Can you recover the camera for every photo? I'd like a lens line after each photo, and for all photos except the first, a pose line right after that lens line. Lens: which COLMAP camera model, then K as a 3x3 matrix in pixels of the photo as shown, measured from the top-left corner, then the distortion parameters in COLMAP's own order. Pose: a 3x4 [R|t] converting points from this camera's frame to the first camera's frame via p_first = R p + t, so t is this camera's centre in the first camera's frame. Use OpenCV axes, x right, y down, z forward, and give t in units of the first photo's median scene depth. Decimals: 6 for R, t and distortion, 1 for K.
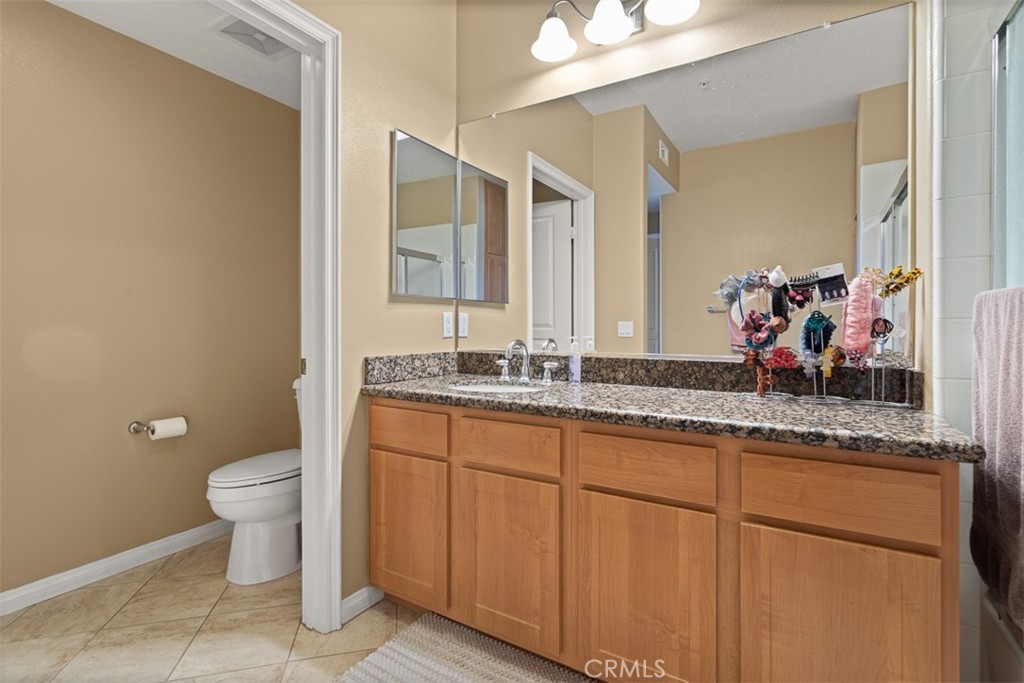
lens RADIAL K [[480.3, 0, 514.1], [0, 480.3, 330.8], [0, 0, 1]] dist [0.002986, 0.000851]
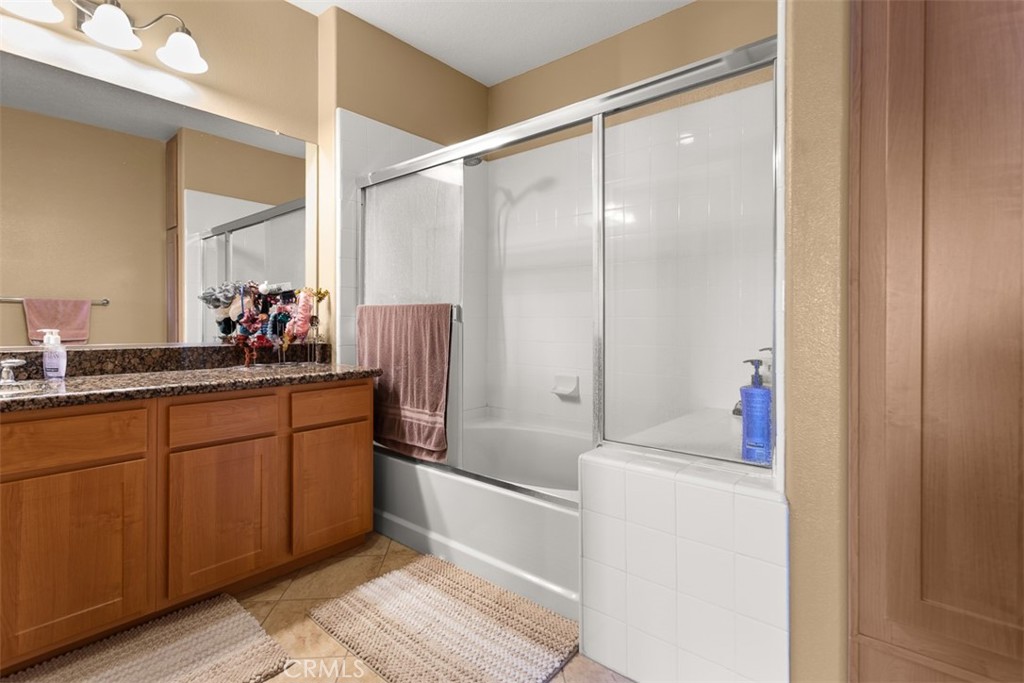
lens RADIAL K [[480.3, 0, 513.9], [0, 480.3, 331.8], [0, 0, 1]] dist [0.002986, 0.000851]
pose [[0.164261, -0.019053, 0.986233, -0.851468], [0.004020, 0.999818, 0.018646, 0.003503], [-0.986409, 0.000902, 0.164308, -0.047552]]
